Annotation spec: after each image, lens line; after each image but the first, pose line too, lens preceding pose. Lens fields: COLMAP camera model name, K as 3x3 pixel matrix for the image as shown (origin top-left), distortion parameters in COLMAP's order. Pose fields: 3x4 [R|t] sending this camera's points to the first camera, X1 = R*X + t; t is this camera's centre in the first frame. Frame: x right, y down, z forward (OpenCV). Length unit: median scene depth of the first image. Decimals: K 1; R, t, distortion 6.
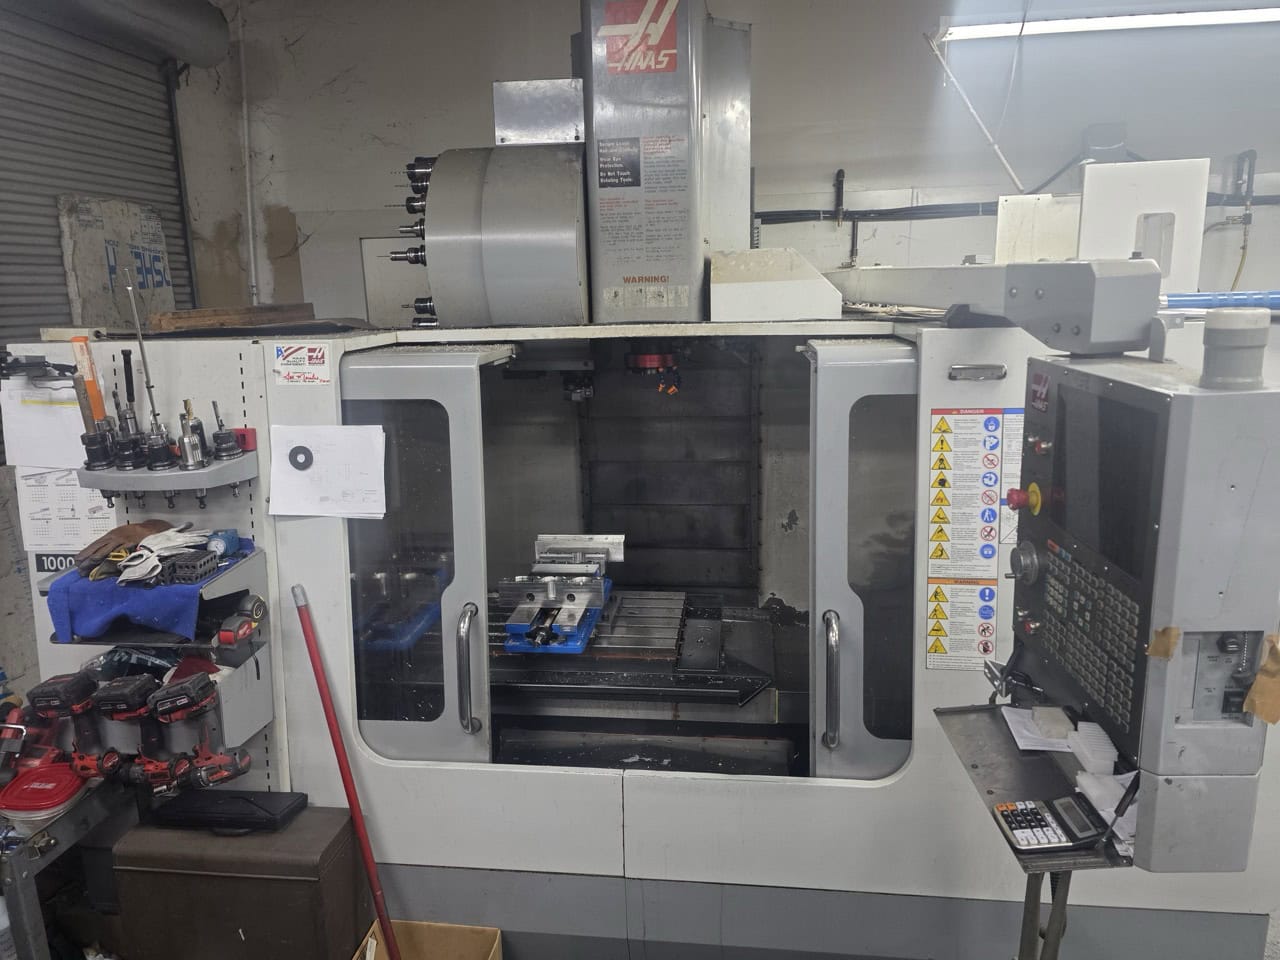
lens RADIAL K [[860.1, 0, 635.8], [0, 860.1, 474.4], [0, 0, 1]] dist [0.060445, -0.059351]
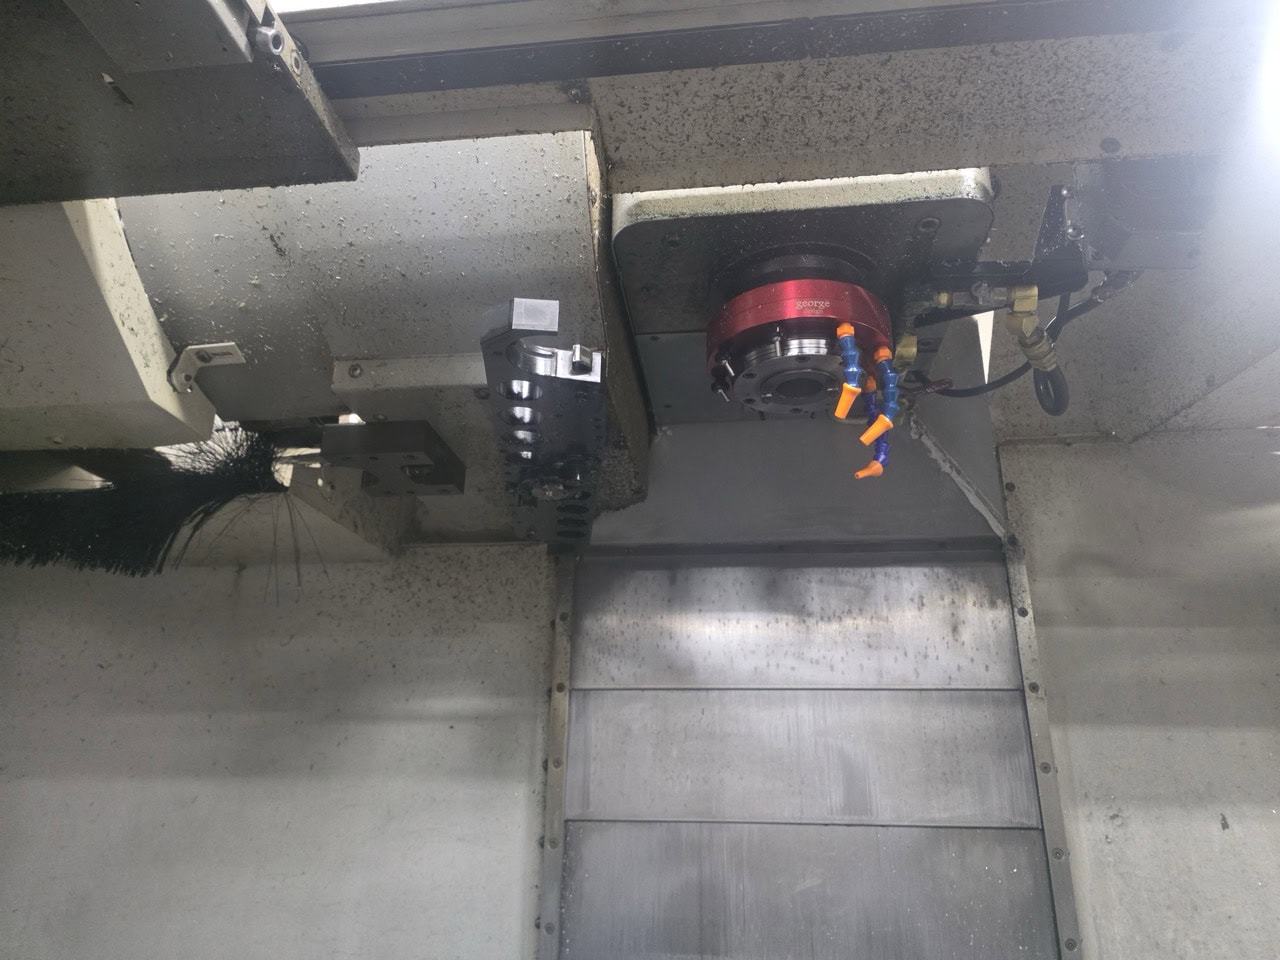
lens RADIAL K [[860.1, 0, 641.7], [0, 860.1, 483.9], [0, 0, 1]] dist [0.060445, -0.059351]
pose [[0.999143, 0.041330, -0.002350, -0.027837], [-0.036136, 0.843069, -0.536590, 0.059244], [-0.020196, 0.536215, 0.843840, 0.633358]]
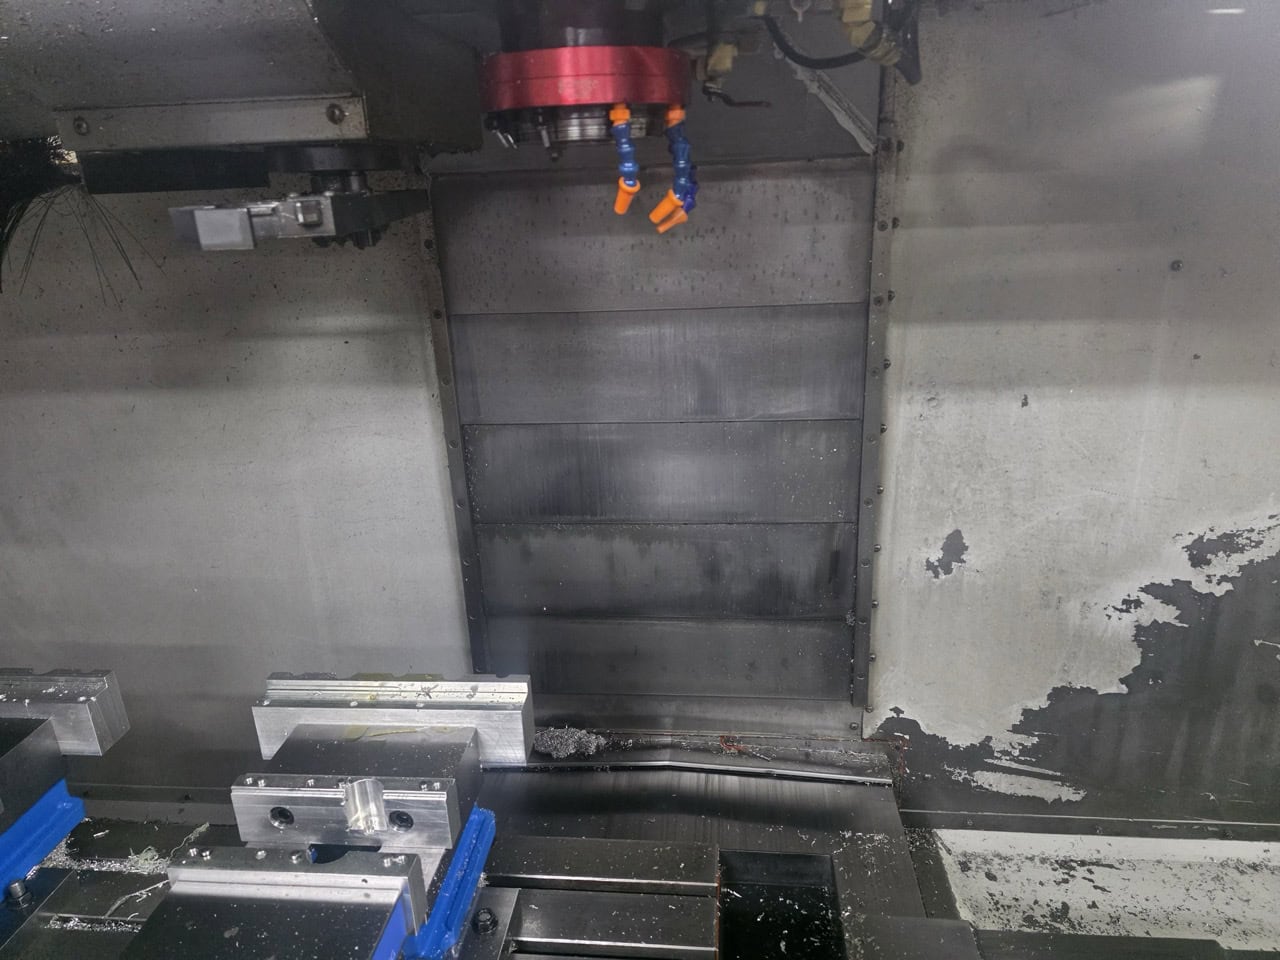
lens RADIAL K [[860.1, 0, 637.5], [0, 860.1, 464.4], [0, 0, 1]] dist [0.060445, -0.059351]
pose [[0.999480, -0.025315, 0.019961, 0.021308], [0.022872, 0.993178, 0.114347, -0.041823], [-0.022720, -0.113831, 0.993240, 0.598142]]
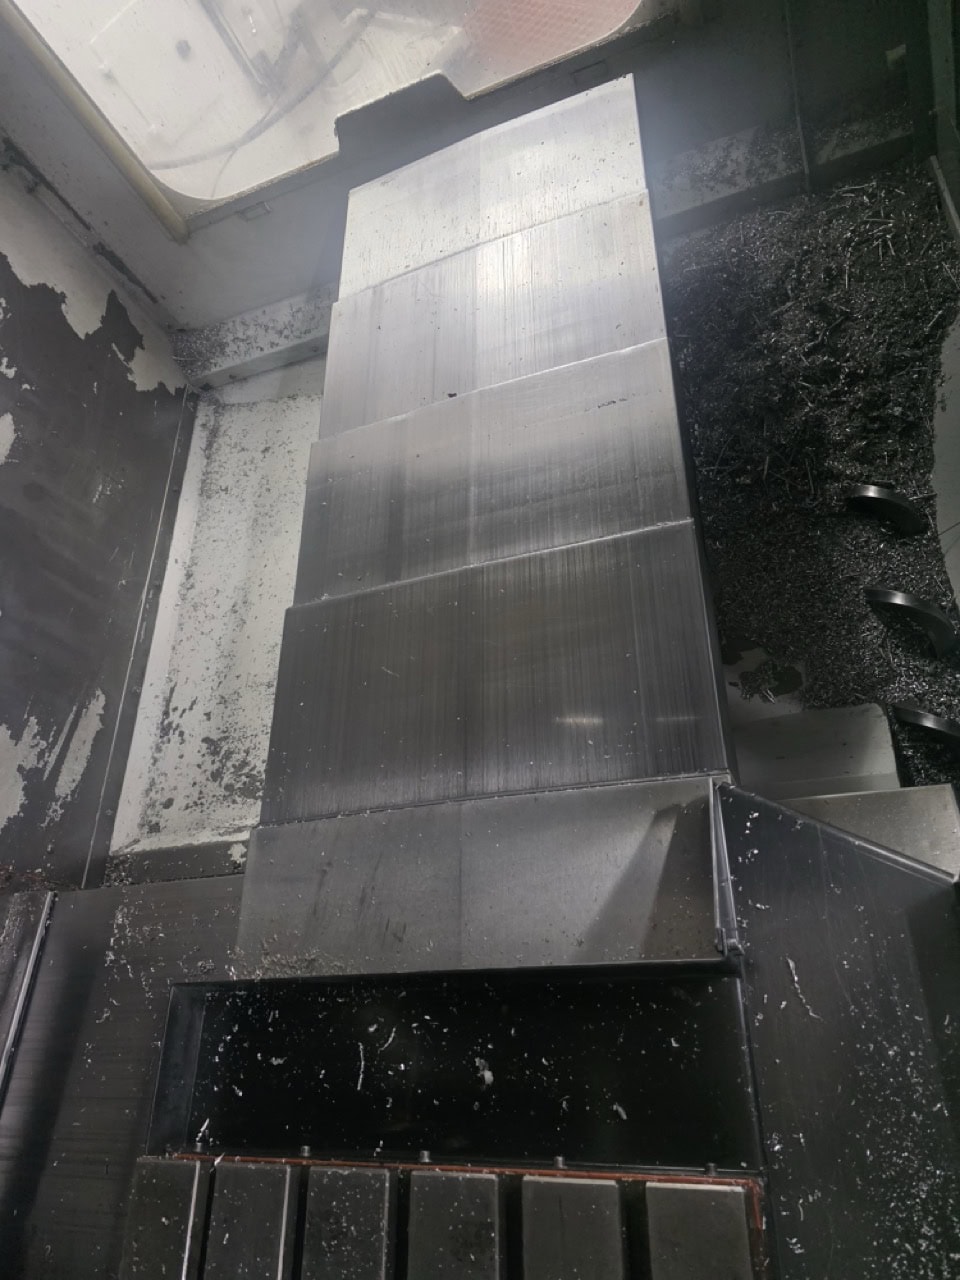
lens RADIAL K [[860.1, 0, 464.7], [0, 860.1, 637.8], [0, 0, 1]] dist [0.060445, -0.059351]
pose [[-0.096778, -0.847069, 0.522598, 0.040386], [0.583160, 0.377240, 0.719454, -0.026243], [-0.806572, 0.374386, 0.457468, 0.677318]]
